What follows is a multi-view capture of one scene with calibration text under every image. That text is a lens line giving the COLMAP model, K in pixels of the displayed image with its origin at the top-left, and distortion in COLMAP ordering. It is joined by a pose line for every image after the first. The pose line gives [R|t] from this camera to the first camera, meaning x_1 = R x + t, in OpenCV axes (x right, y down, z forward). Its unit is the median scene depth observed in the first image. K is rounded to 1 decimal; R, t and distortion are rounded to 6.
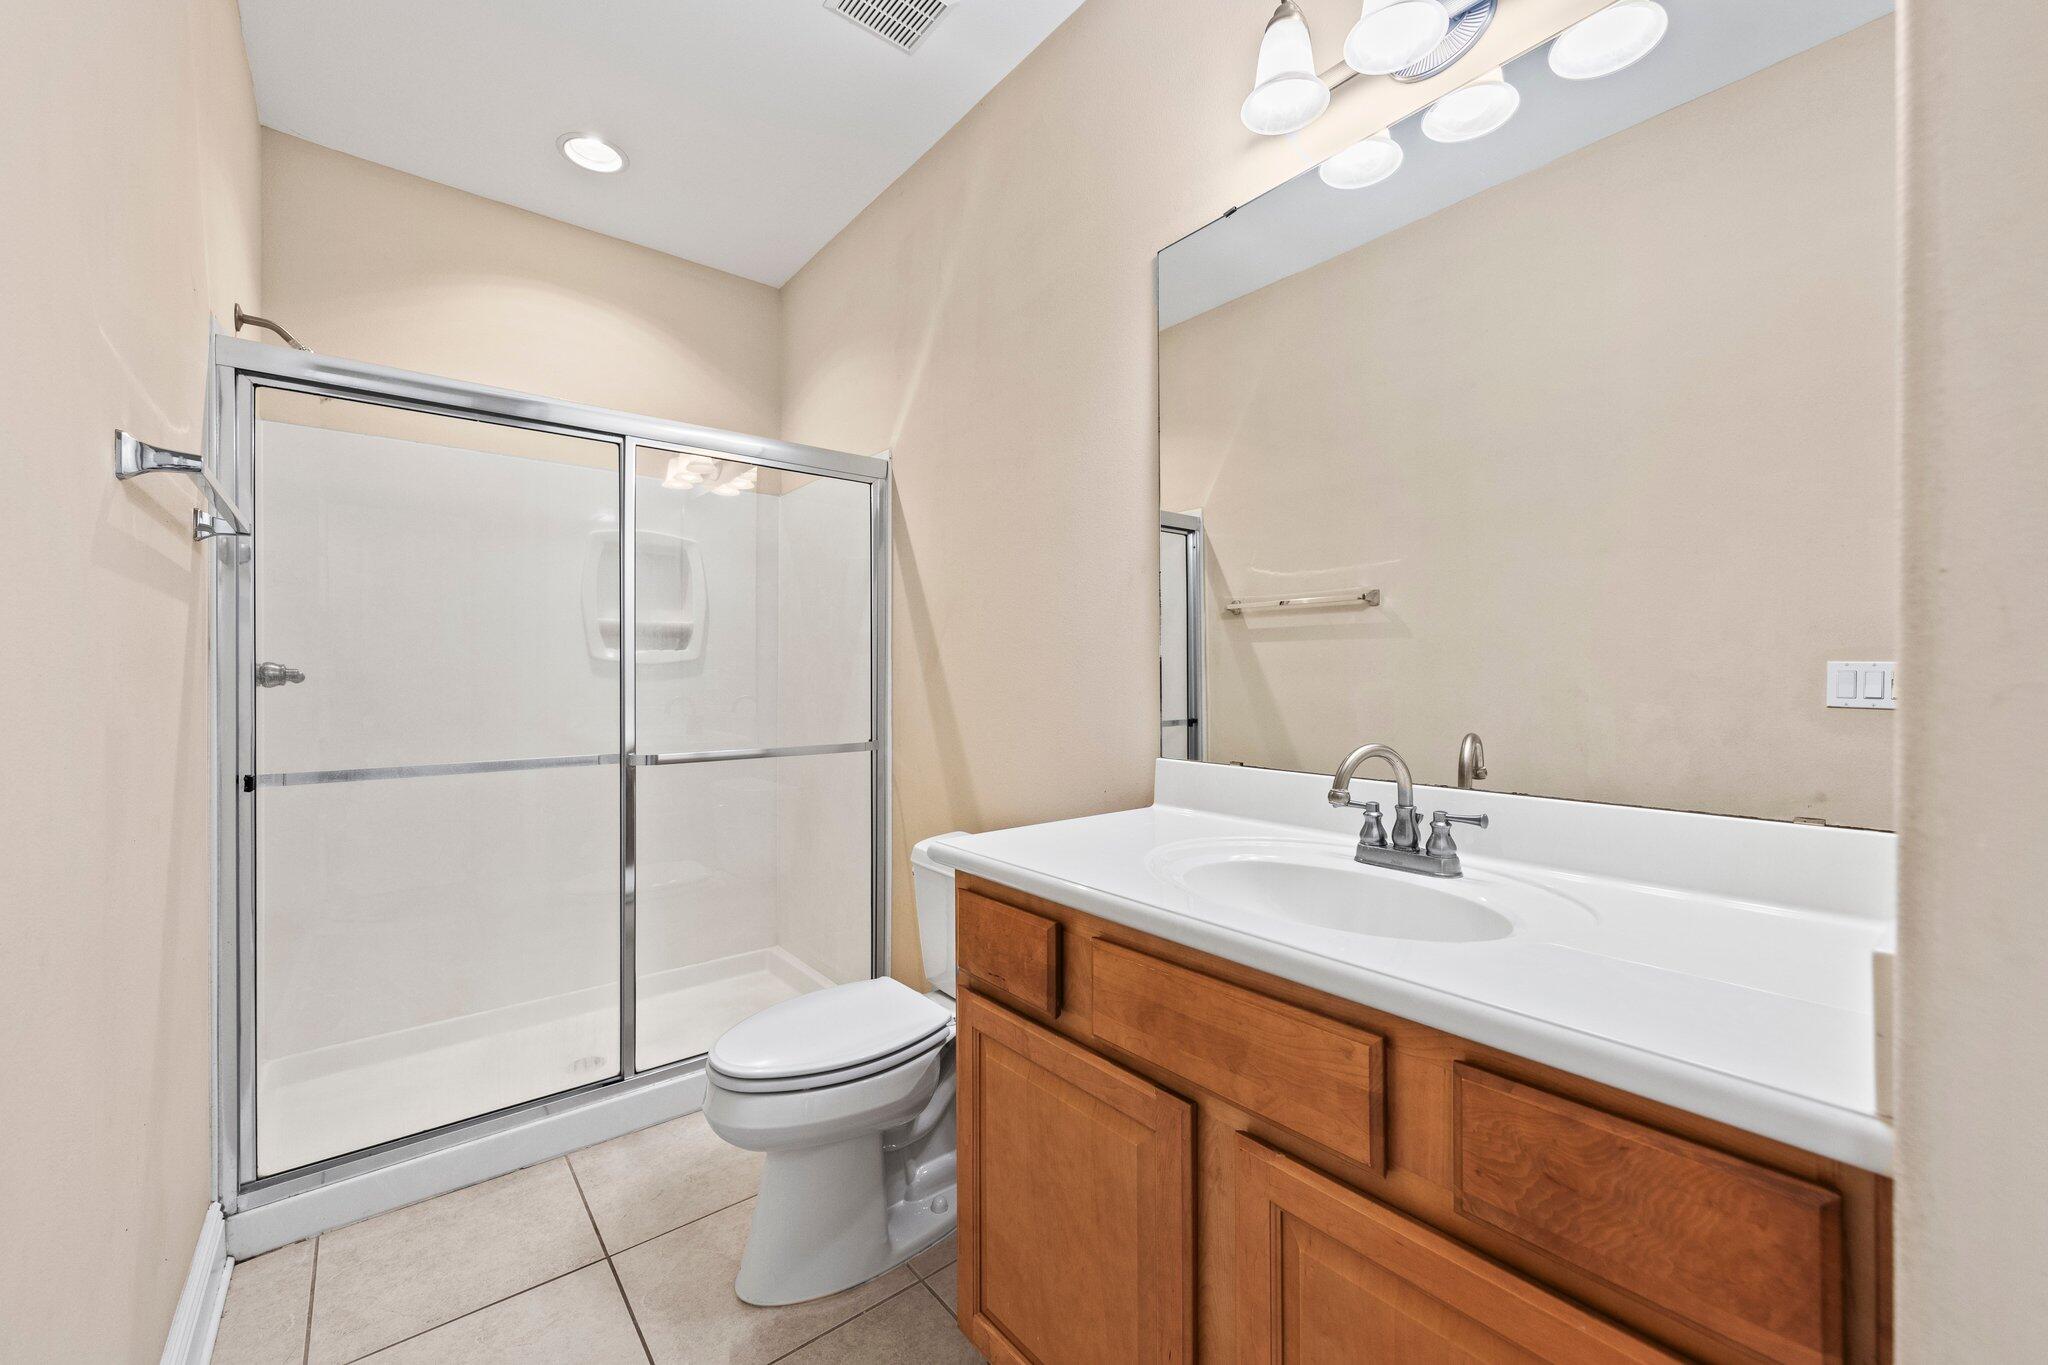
lens RADIAL K [[801.5, 0, 1026.7], [0, 801.5, 676.2], [0, 0, 1]] dist [0.004804, -0.000646]
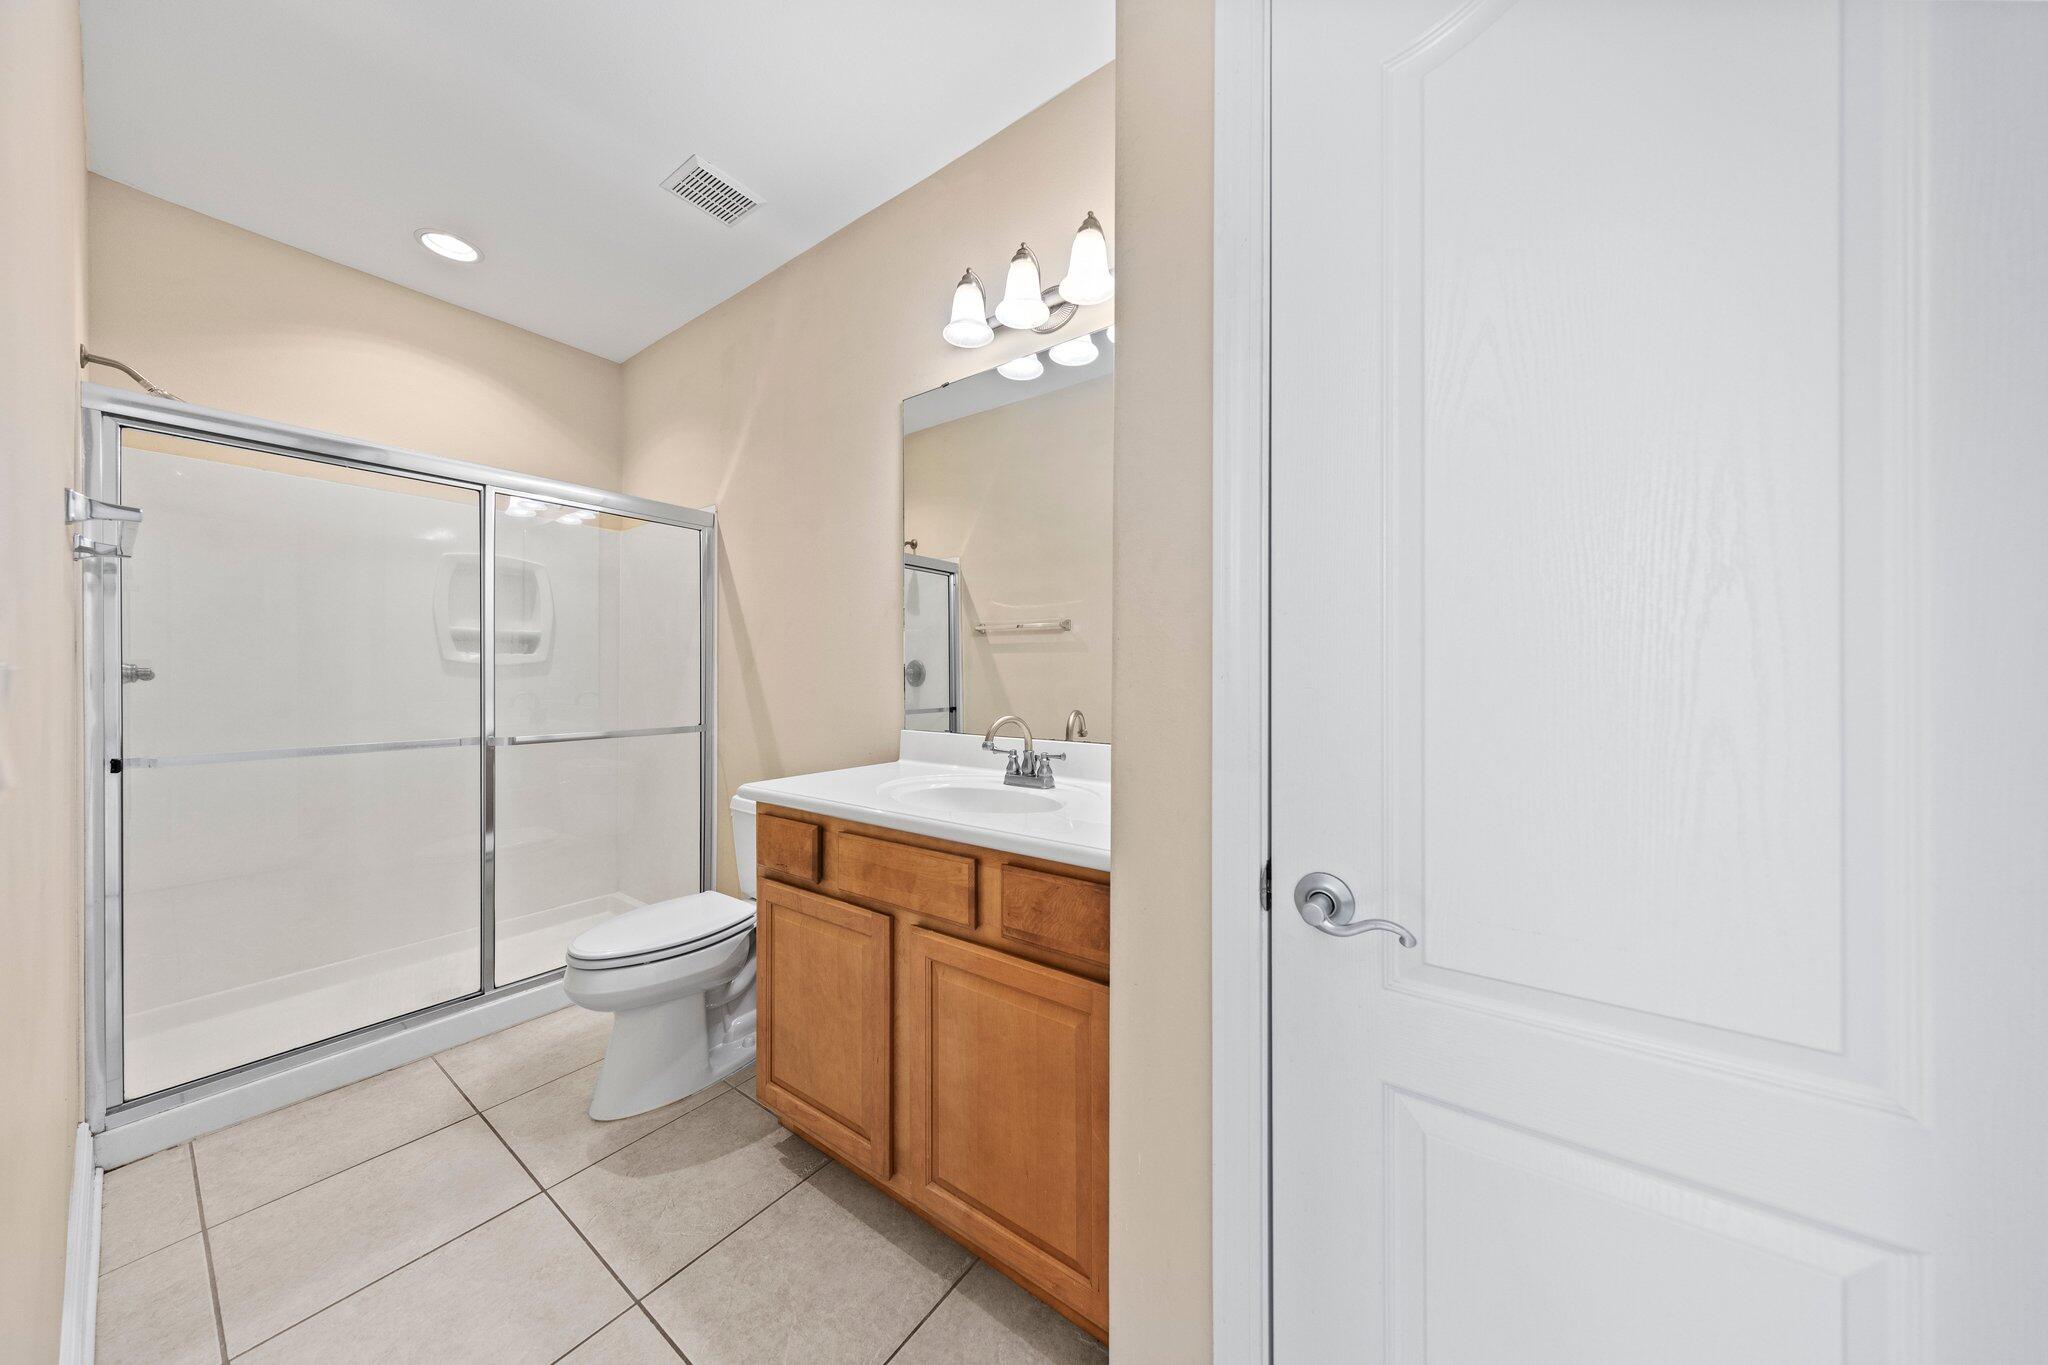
lens RADIAL K [[643.8, 0, 1020.5], [0, 643.8, 678.2], [0, 0, 1]] dist [0.004970, -0.000548]
pose [[0.965723, 0.002067, 0.259568, 0.057081], [-0.002965, 0.999991, 0.003065, -0.001177], [-0.259559, -0.003729, 0.965720, -0.232430]]
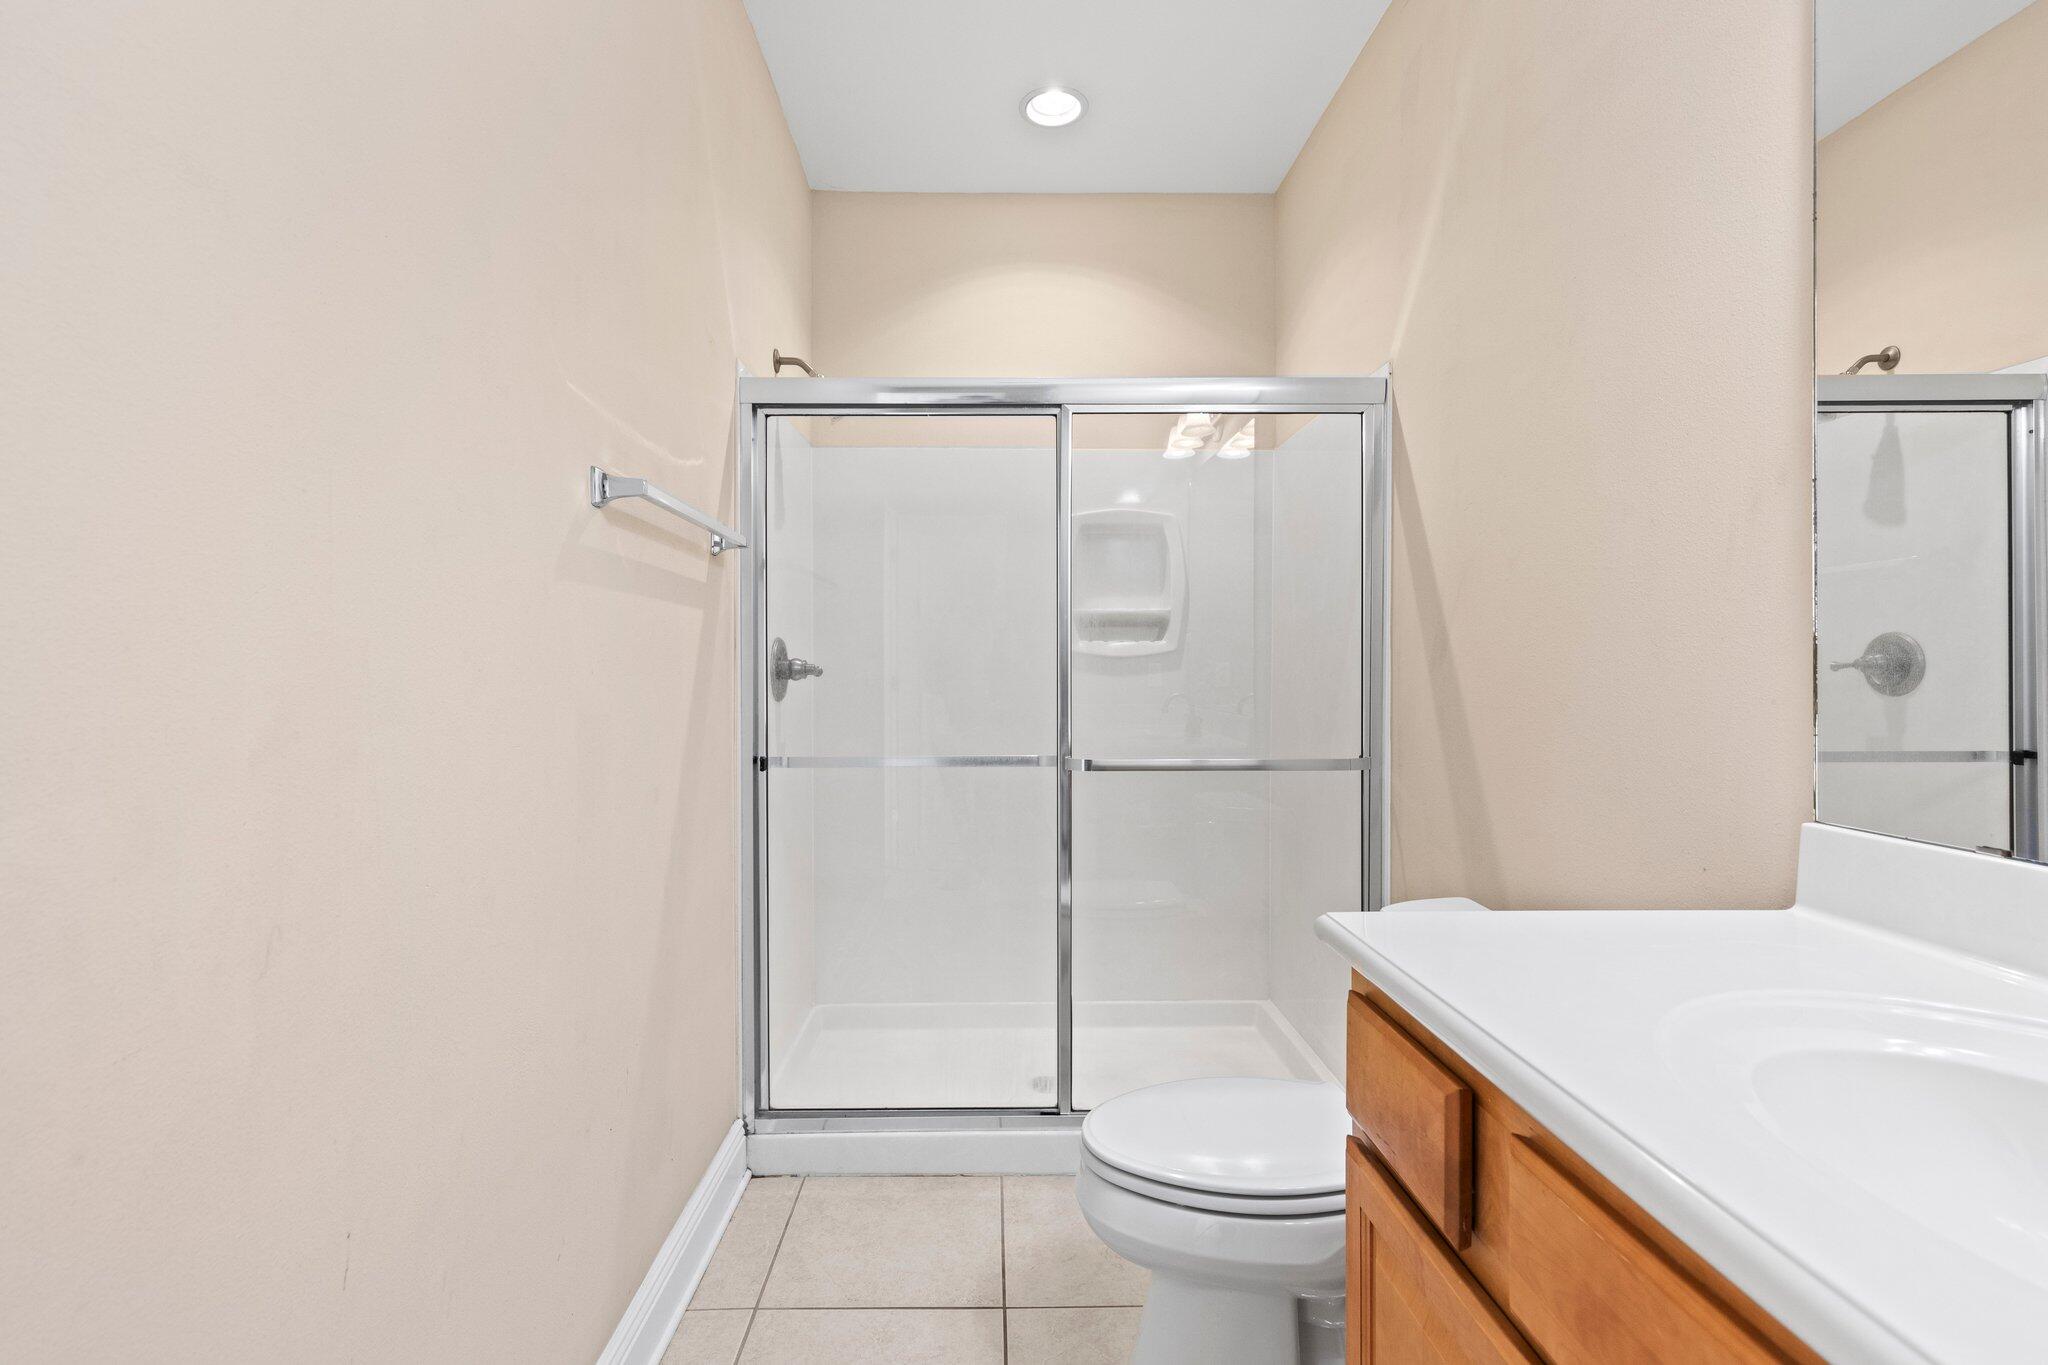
lens RADIAL K [[937.4, 0, 1003.9], [0, 937.4, 676.0], [0, 0, 1]] dist [0.004334, 0.001326]
pose [[0.785211, 0.005237, -0.619206, 0.120347], [-0.000989, 0.999974, 0.007203, -0.001862], [0.619227, -0.005043, 0.785195, 0.147107]]
